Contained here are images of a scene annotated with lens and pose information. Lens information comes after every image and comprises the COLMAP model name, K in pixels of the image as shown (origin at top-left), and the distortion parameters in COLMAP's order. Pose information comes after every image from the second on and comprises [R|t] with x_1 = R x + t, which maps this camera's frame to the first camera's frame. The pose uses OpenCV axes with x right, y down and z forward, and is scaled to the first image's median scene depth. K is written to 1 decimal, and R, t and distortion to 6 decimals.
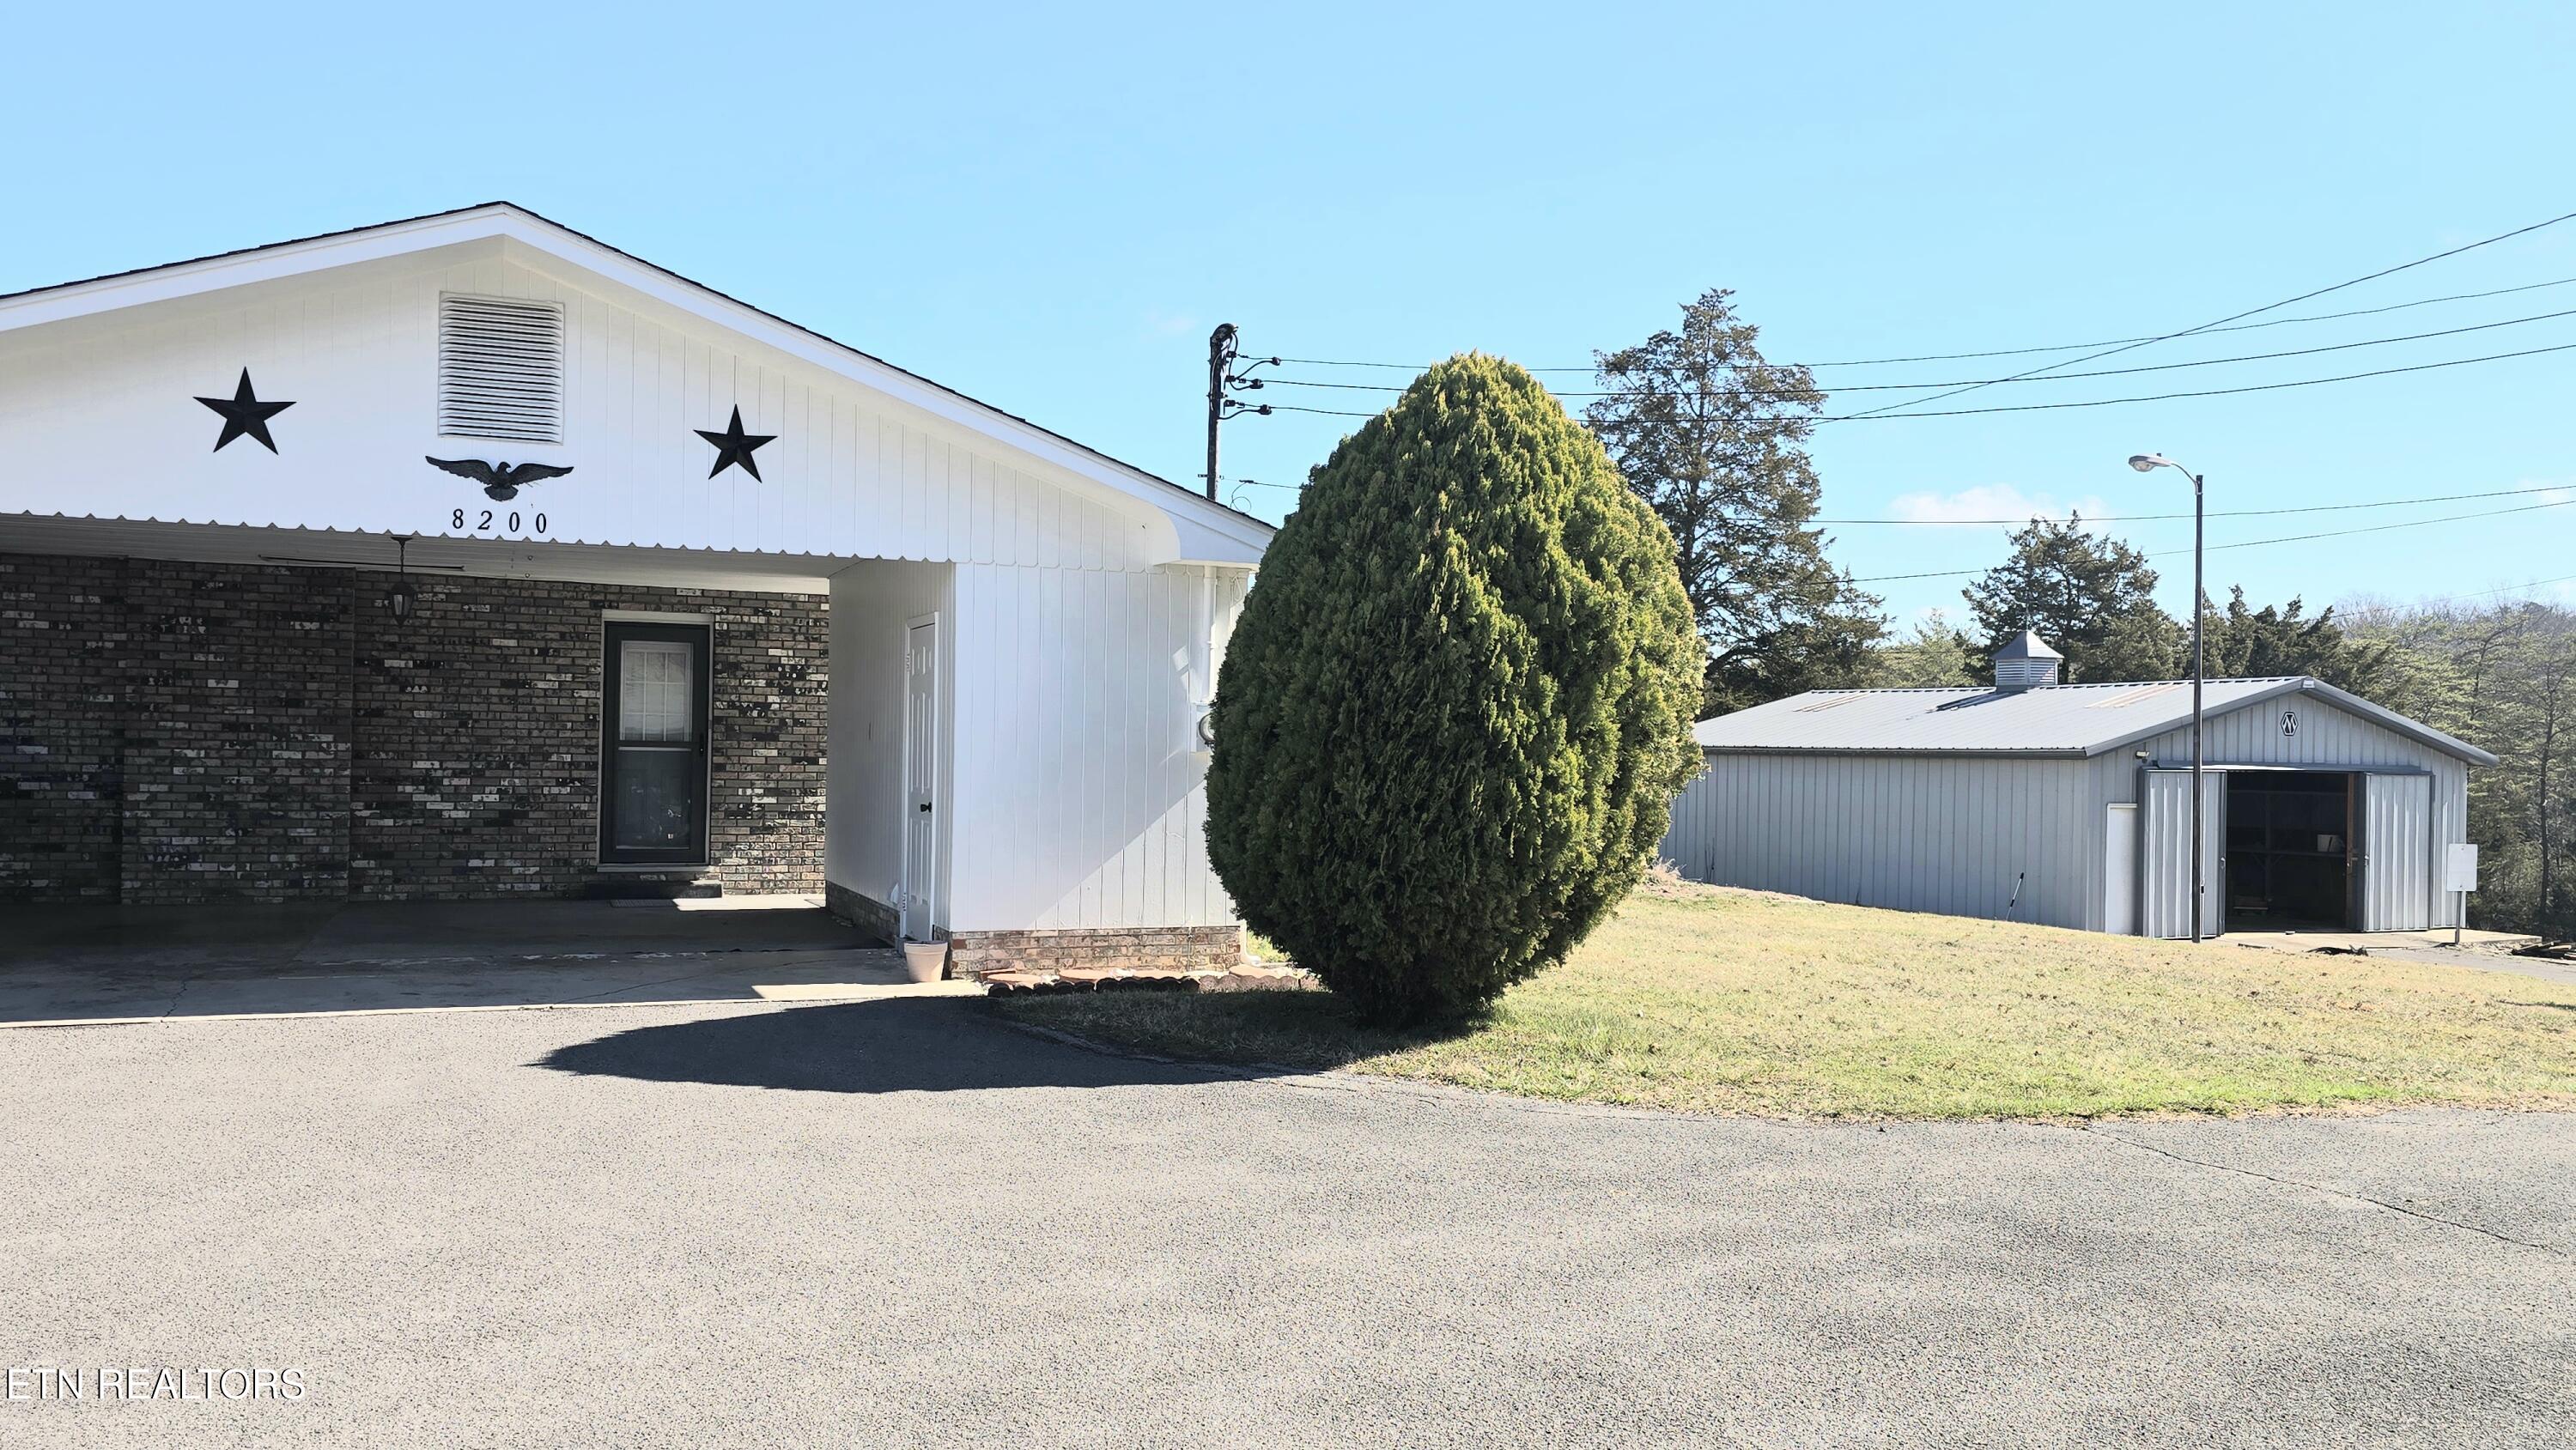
lens RADIAL K [[1975.0, 0, 1302.0], [0, 1975.0, 739.7], [0, 0, 1]] dist [0.066868, -0.087699]
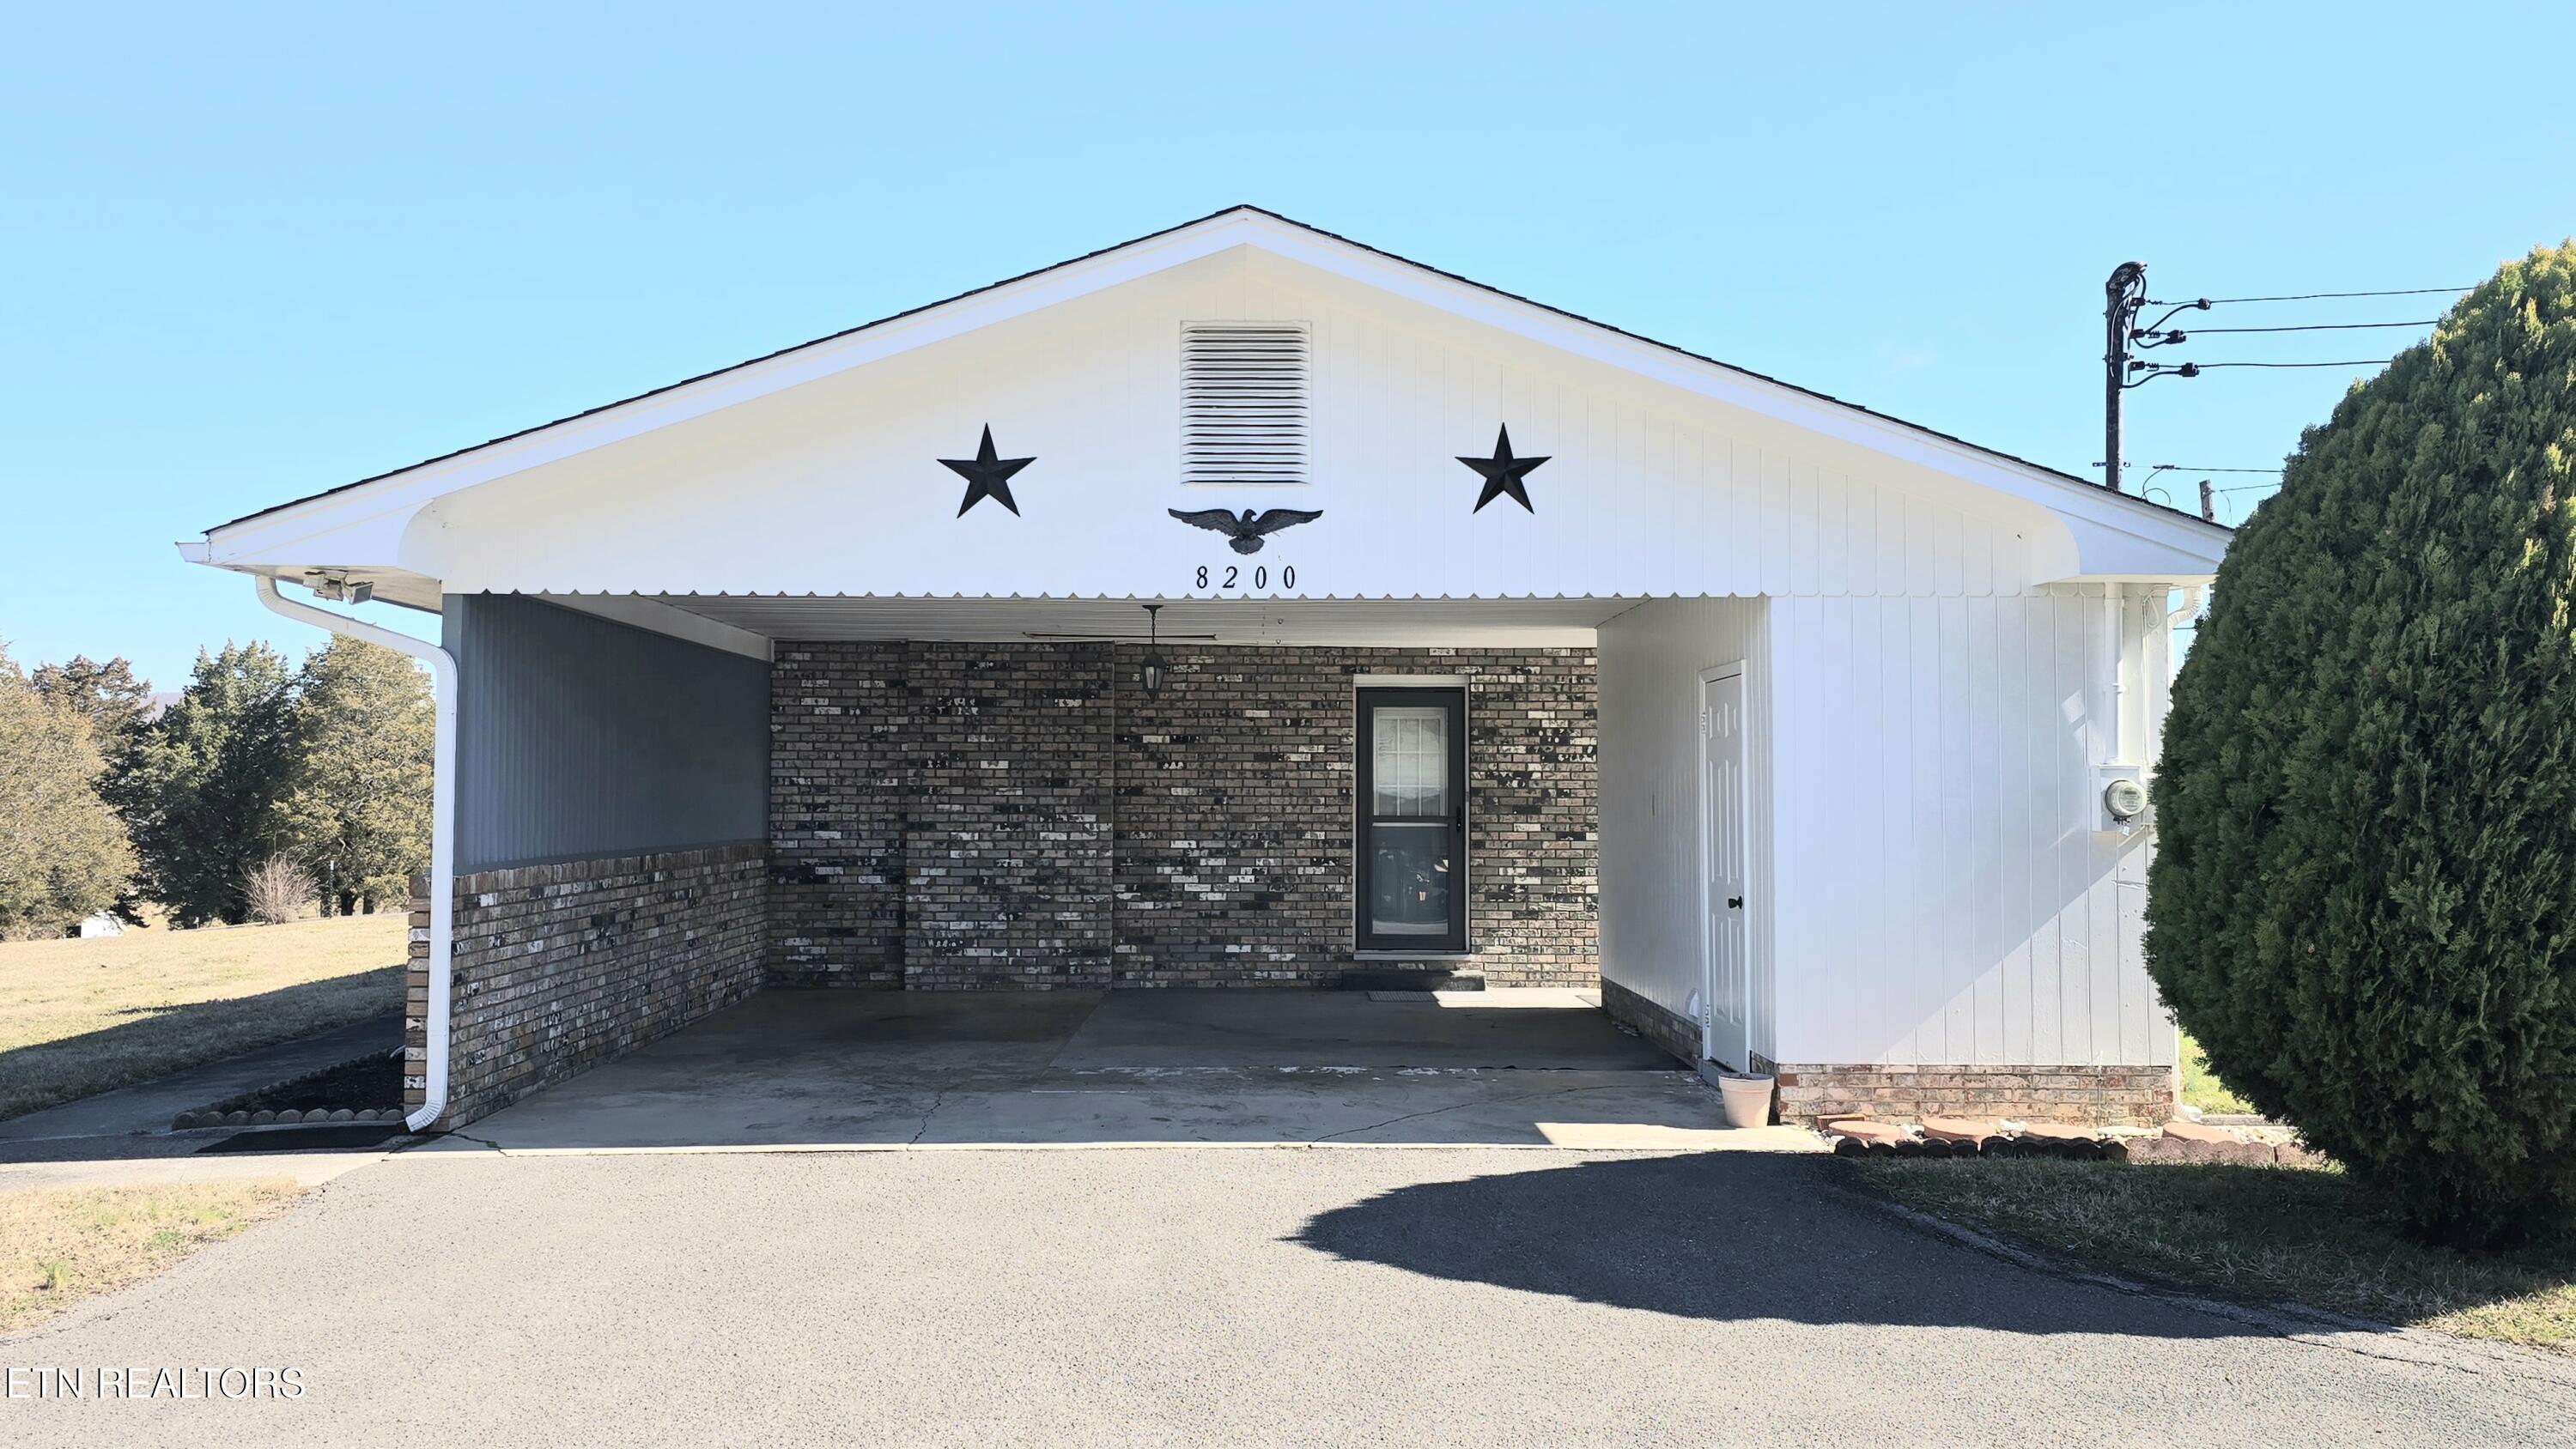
lens RADIAL K [[1974.9, 0, 1302.0], [0, 1974.9, 739.2], [0, 0, 1]] dist [0.066868, -0.087699]
pose [[0.934755, -0.026341, -0.354316, -0.068733], [0.016663, 0.999401, -0.030339, -0.011023], [0.354903, 0.022456, 0.934633, 0.185545]]
